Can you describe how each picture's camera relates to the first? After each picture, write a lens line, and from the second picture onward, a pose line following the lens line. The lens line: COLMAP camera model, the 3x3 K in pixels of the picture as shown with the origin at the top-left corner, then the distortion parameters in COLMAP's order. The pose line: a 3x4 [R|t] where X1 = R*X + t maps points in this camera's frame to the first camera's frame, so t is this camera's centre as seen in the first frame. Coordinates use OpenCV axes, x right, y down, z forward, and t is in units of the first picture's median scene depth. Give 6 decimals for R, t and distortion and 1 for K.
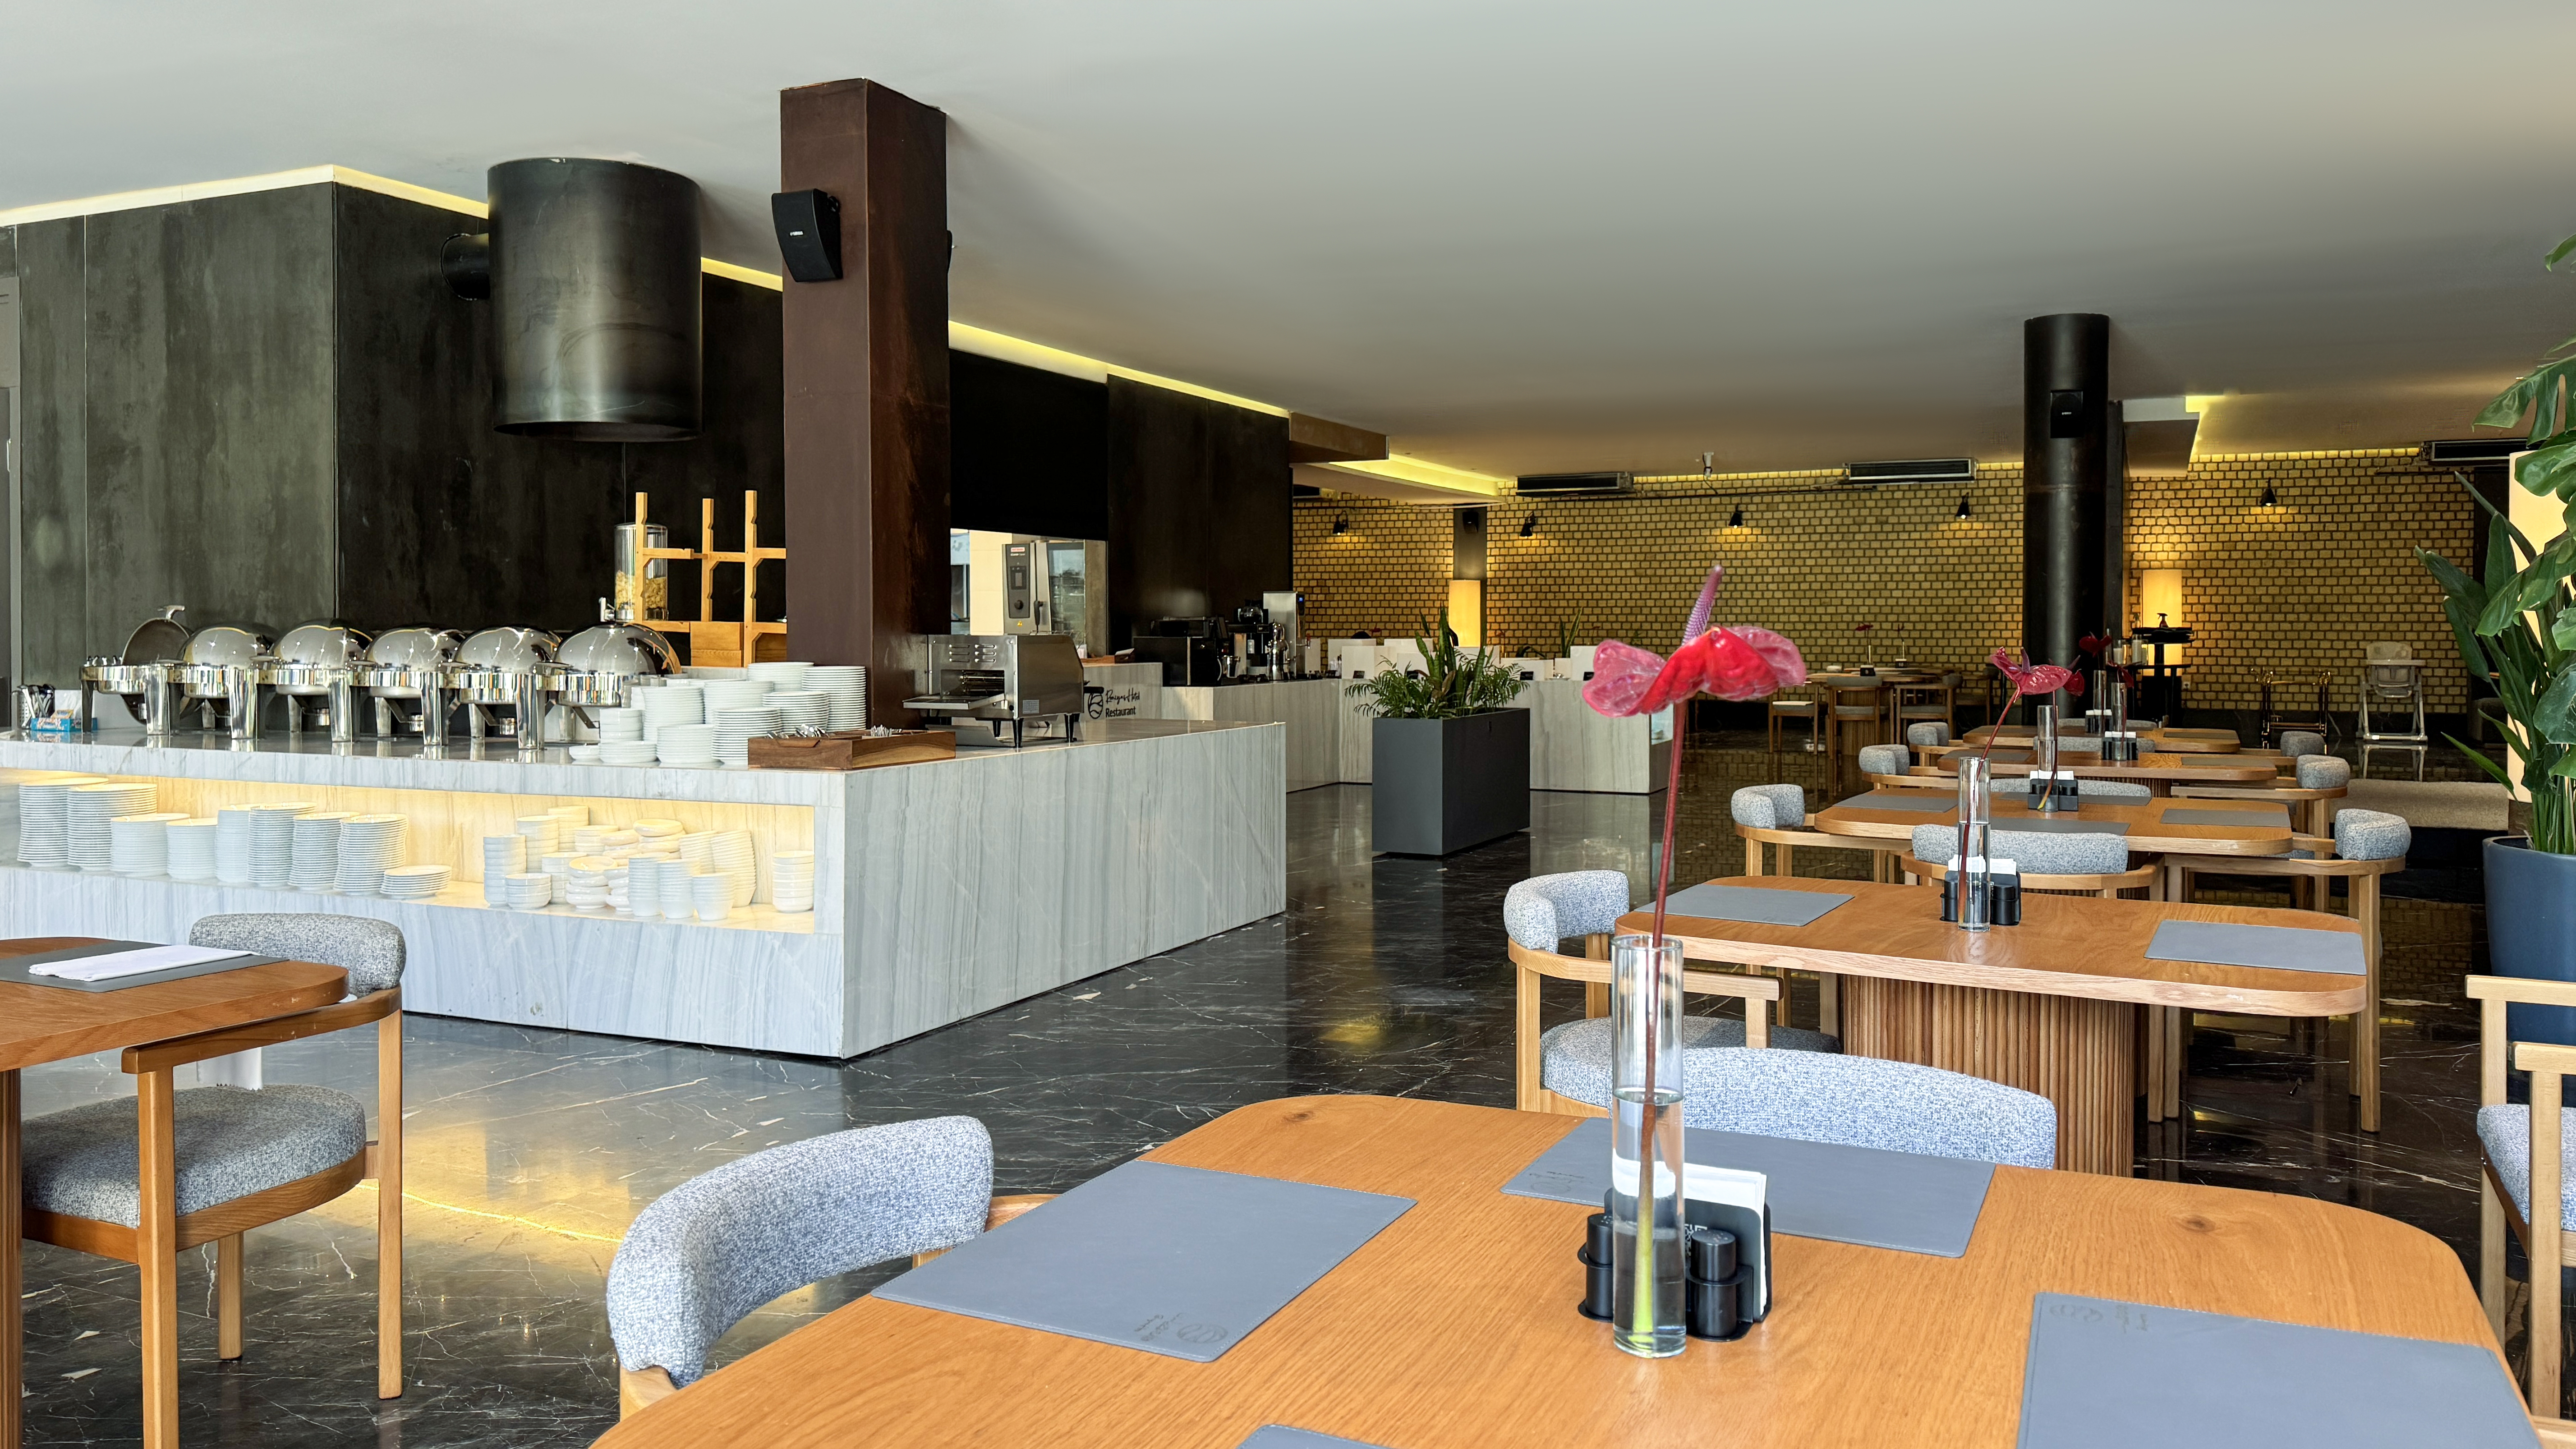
lens RADIAL K [[1905.6, 0, 1343.1], [0, 1905.6, 719.9], [0, 0, 1]] dist [0.007390, 0.004012]
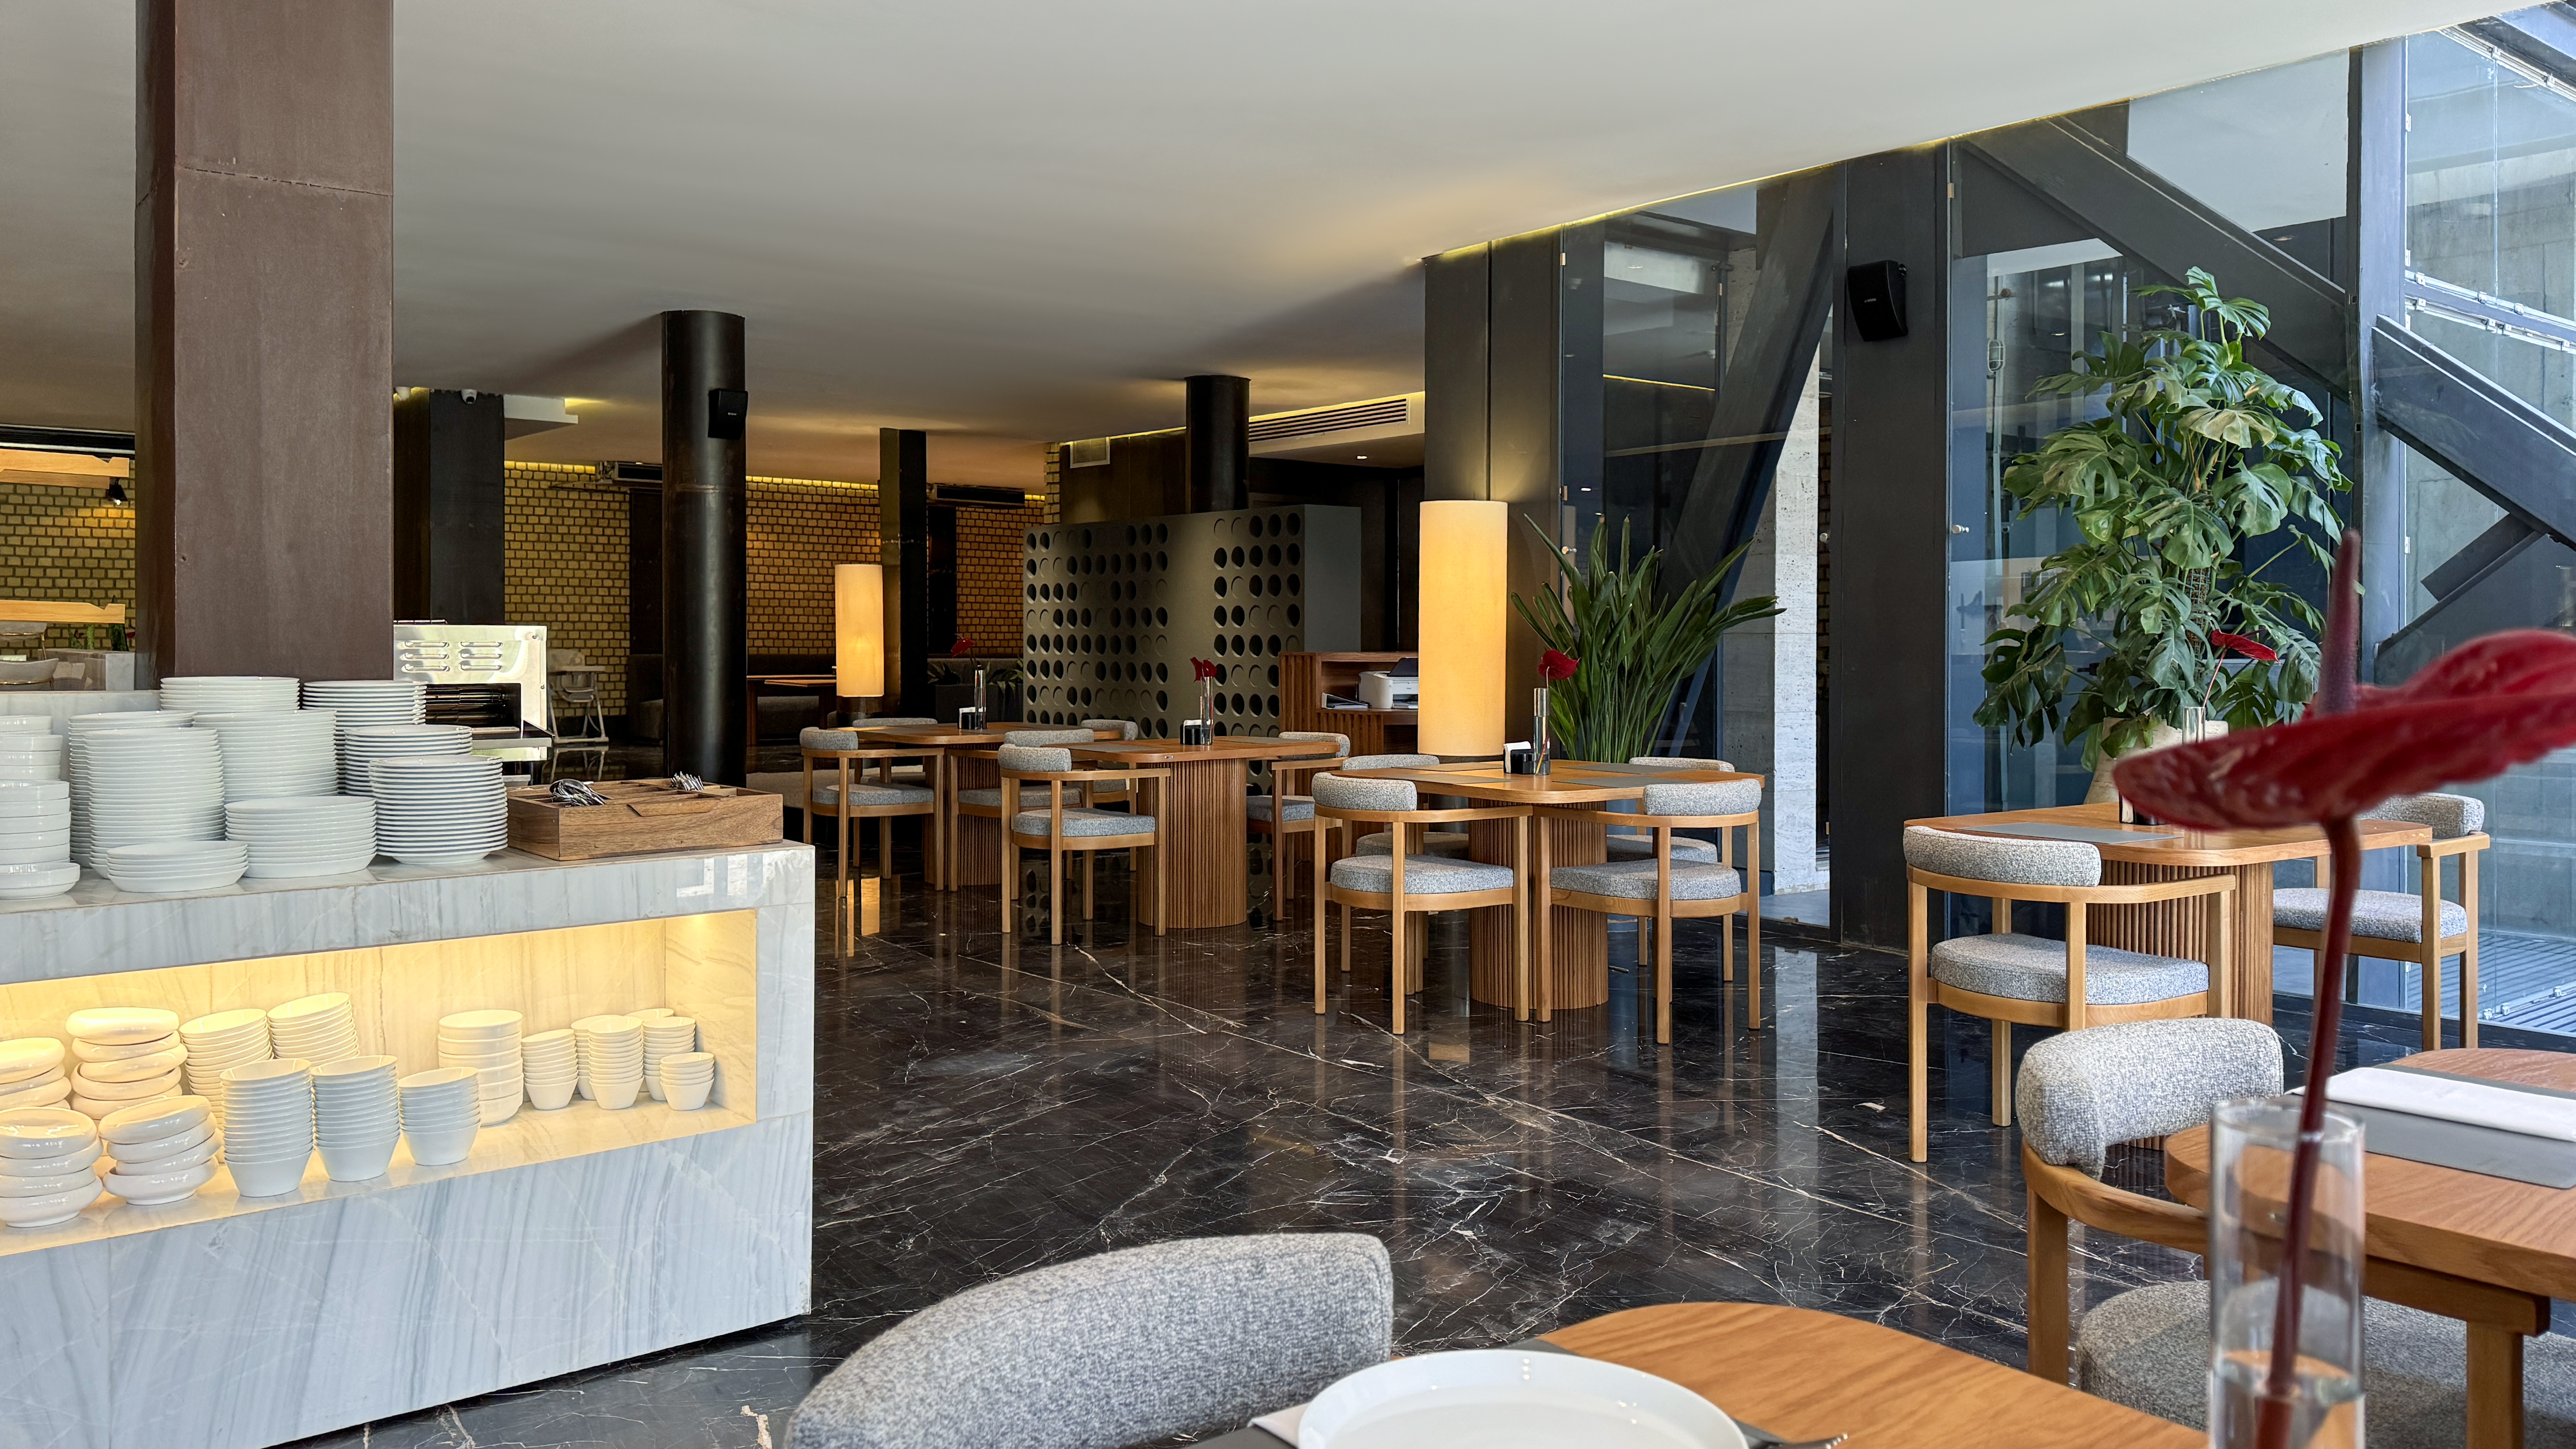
lens RADIAL K [[1905.6, 0, 1343.1], [0, 1905.6, 719.9], [0, 0, 1]] dist [0.007390, 0.004012]
pose [[0.447244, -0.037691, 0.893618, -0.196938], [0.043624, 0.998842, 0.020296, -0.004909], [-0.893348, 0.029906, 0.448370, 0.153728]]
